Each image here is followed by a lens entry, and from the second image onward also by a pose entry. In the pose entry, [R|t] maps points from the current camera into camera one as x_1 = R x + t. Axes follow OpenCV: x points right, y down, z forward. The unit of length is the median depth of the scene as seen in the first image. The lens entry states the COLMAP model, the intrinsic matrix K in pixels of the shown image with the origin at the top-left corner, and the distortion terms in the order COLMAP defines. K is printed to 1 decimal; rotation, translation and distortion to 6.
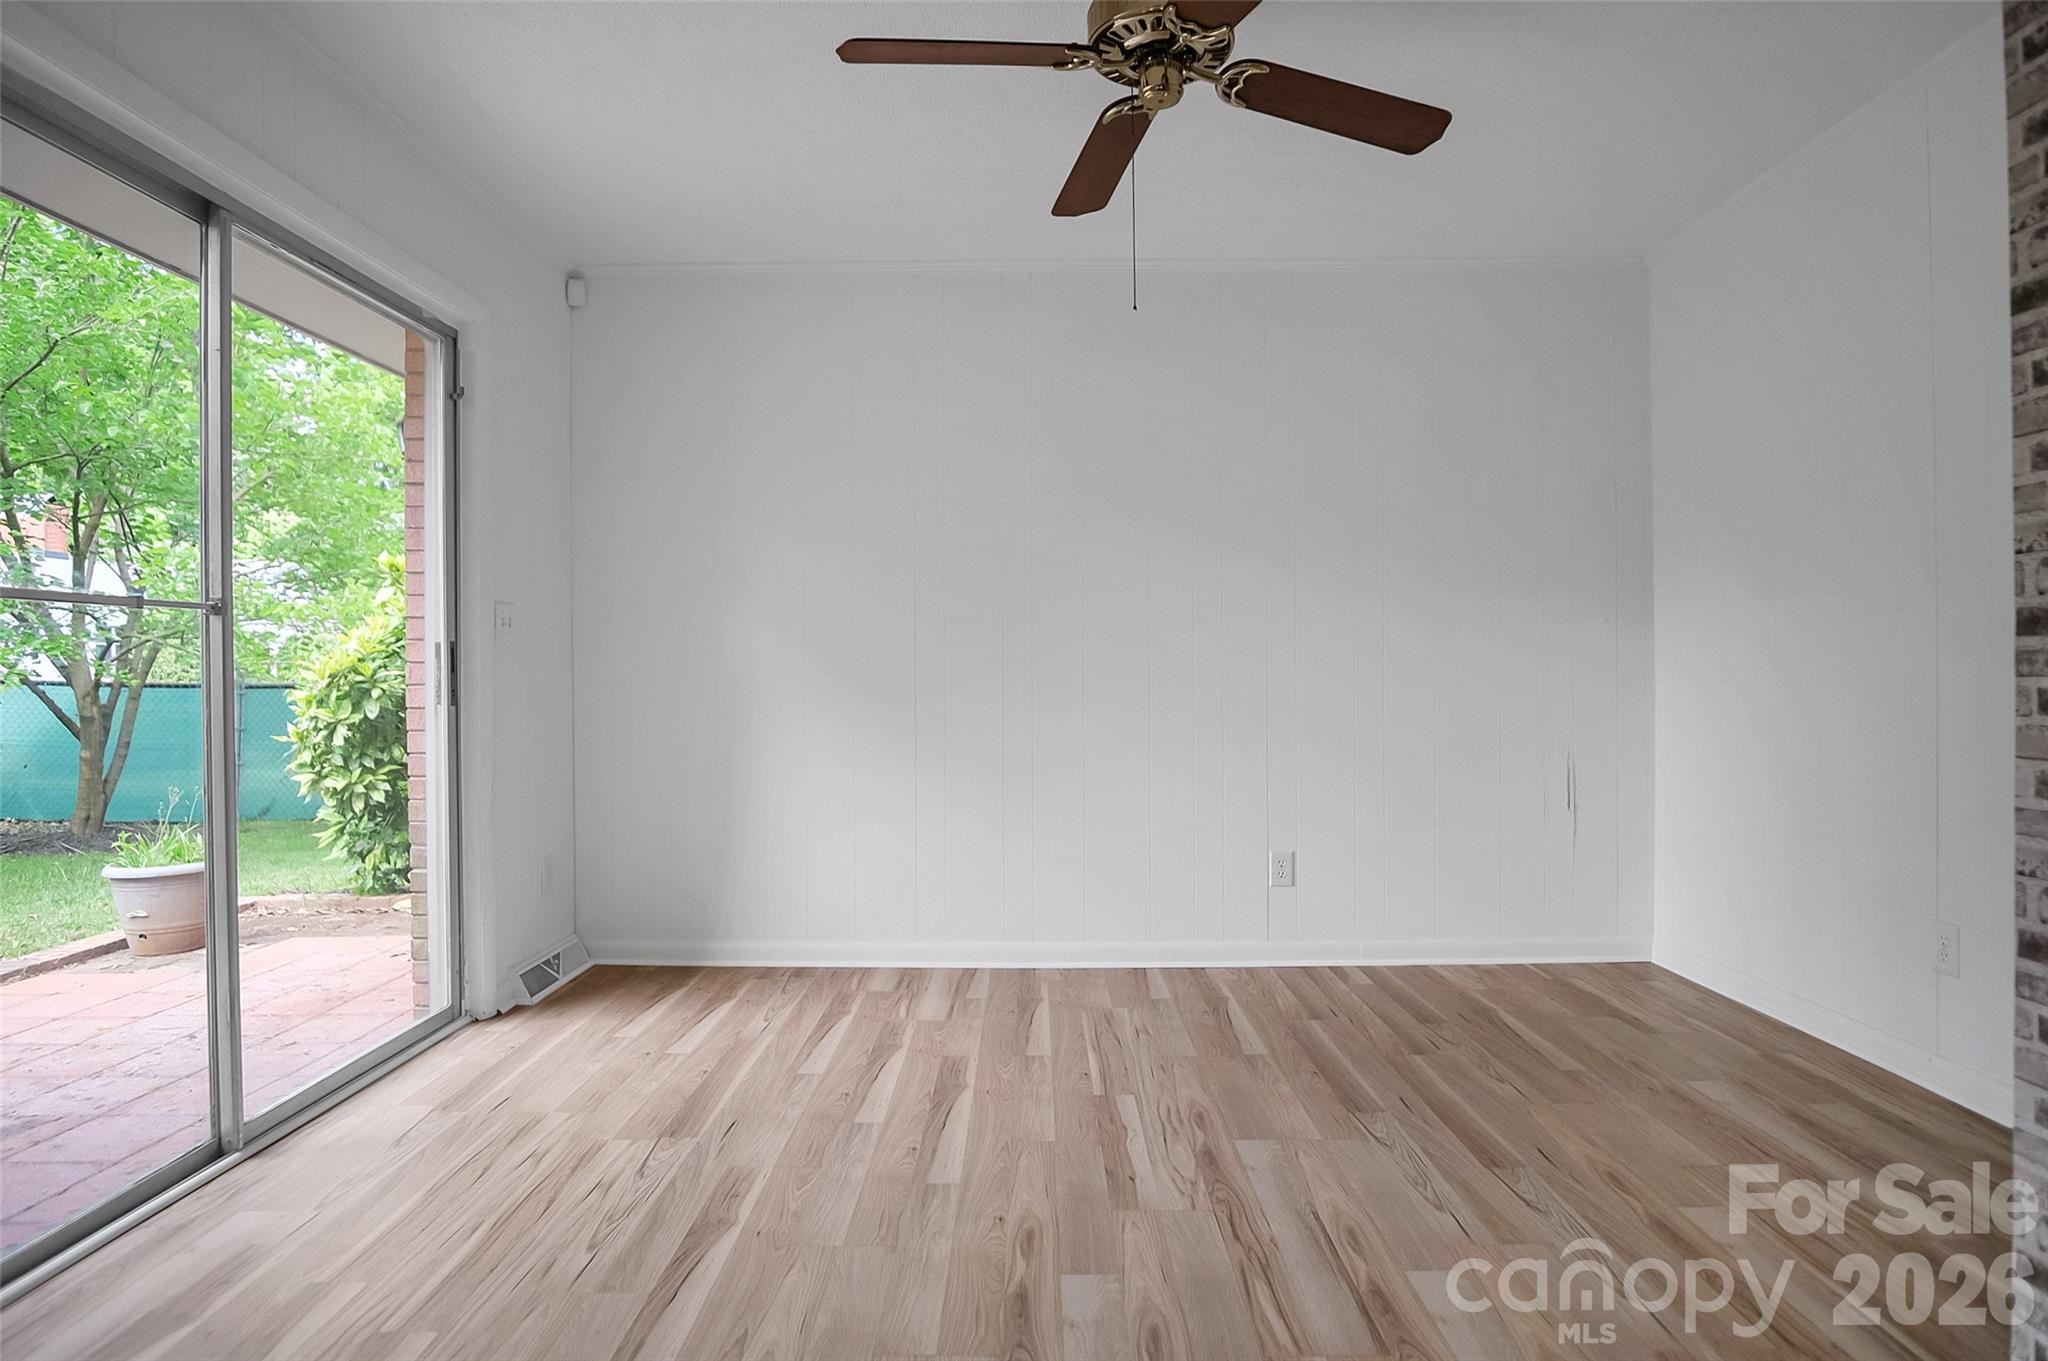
lens RADIAL K [[1117.6, 0, 1021.1], [0, 1117.6, 678.9], [0, 0, 1]] dist [-0.031457, 0.008530]
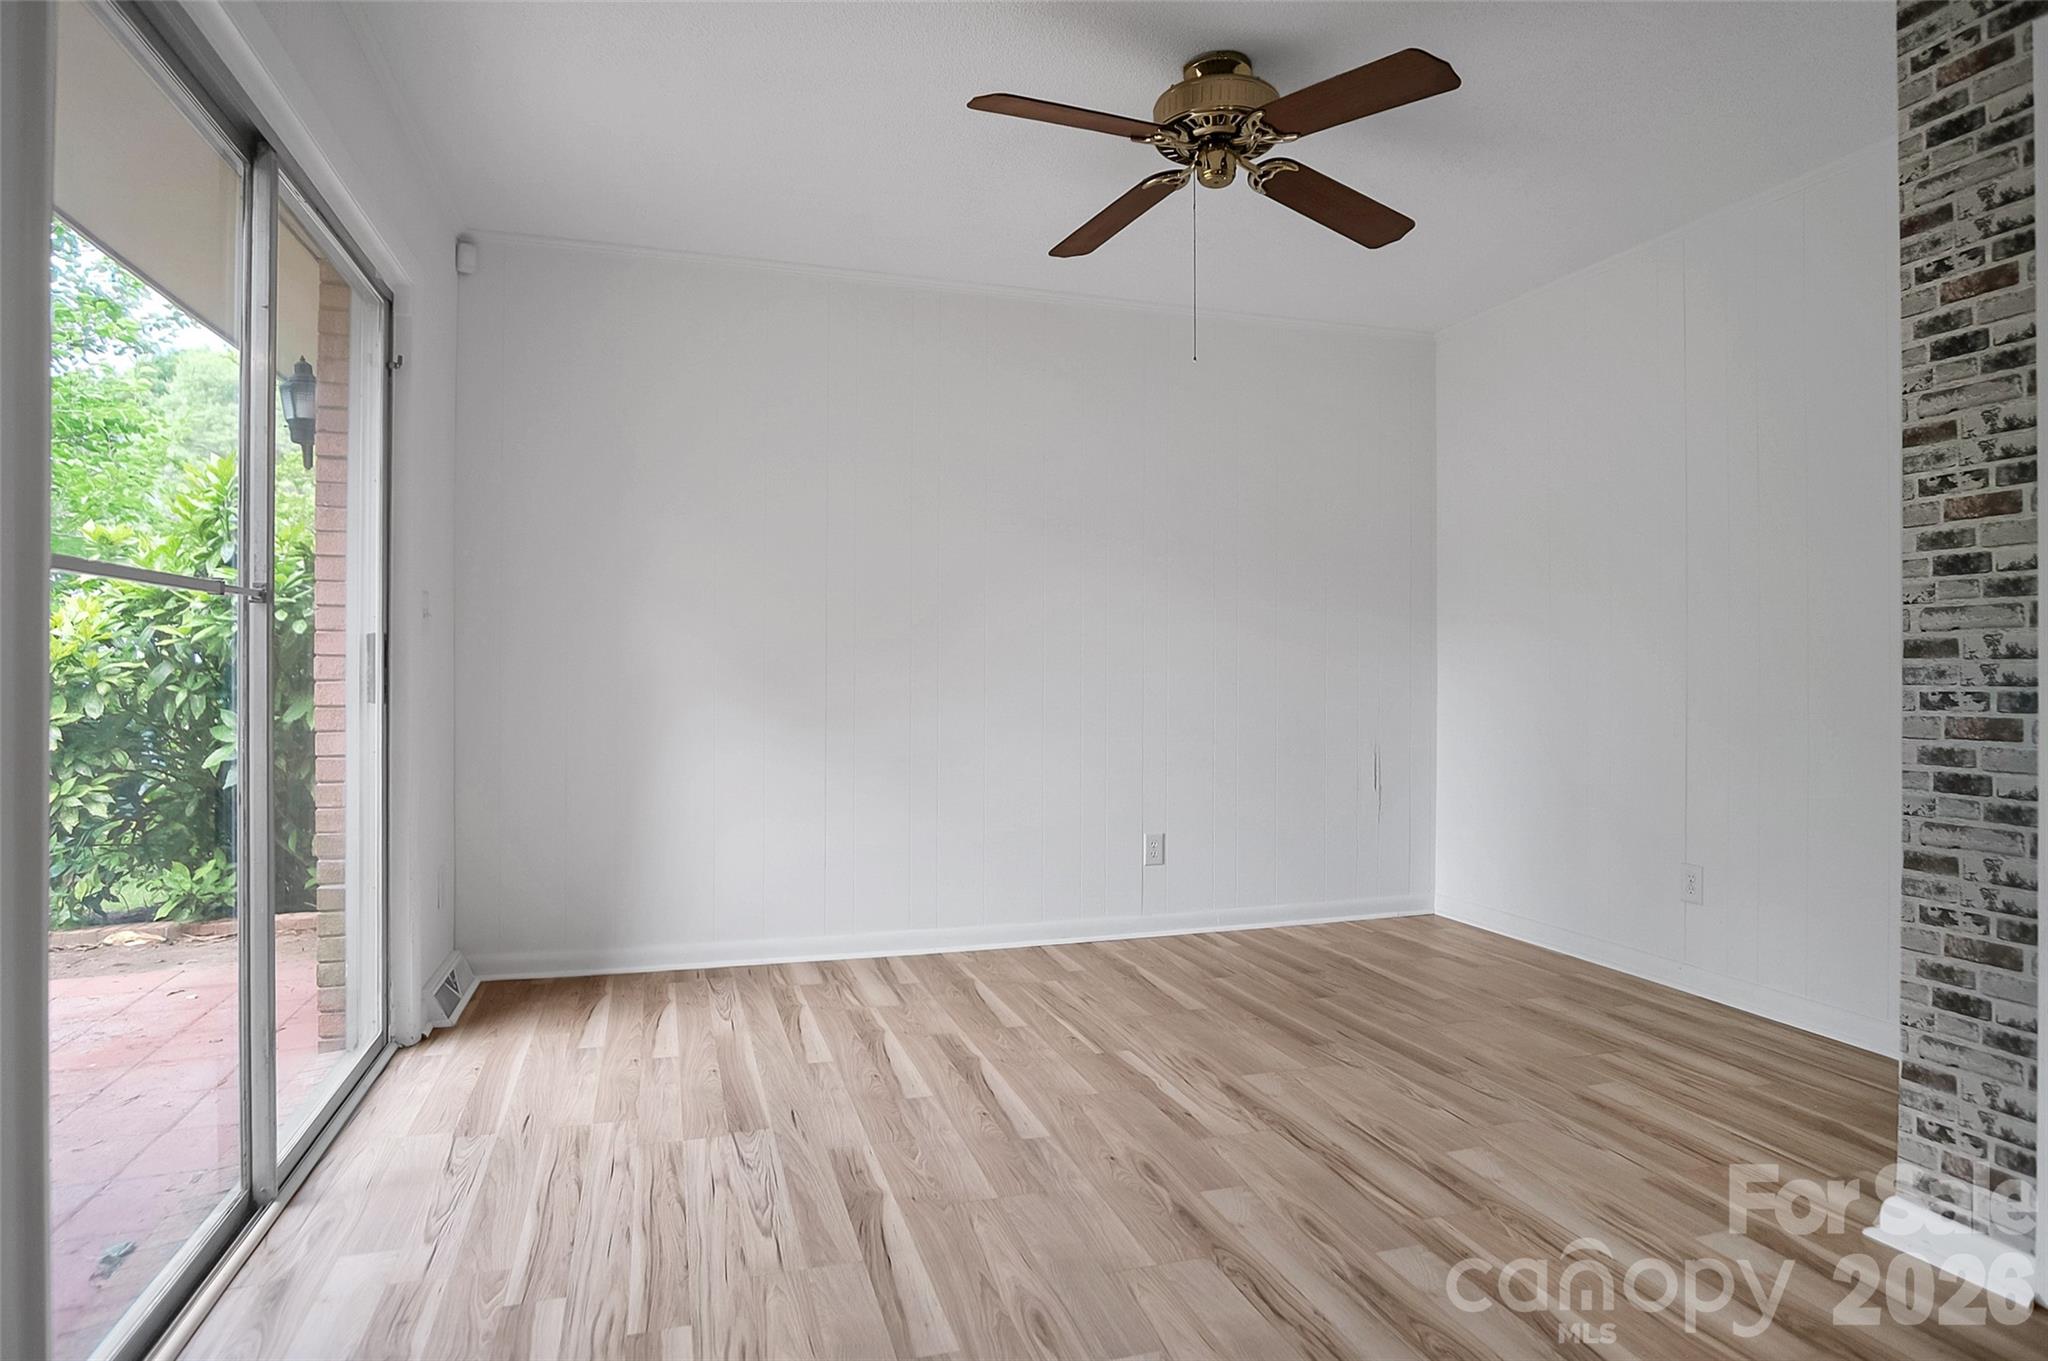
lens RADIAL K [[1119.7, 0, 1029.6], [0, 1119.7, 673.8], [0, 0, 1]] dist [-0.031647, 0.010139]
pose [[0.950949, 0.007470, 0.309259, -0.393912], [-0.007020, 0.999972, -0.002566, -0.002509], [-0.309269, 0.000269, 0.950974, -0.044813]]
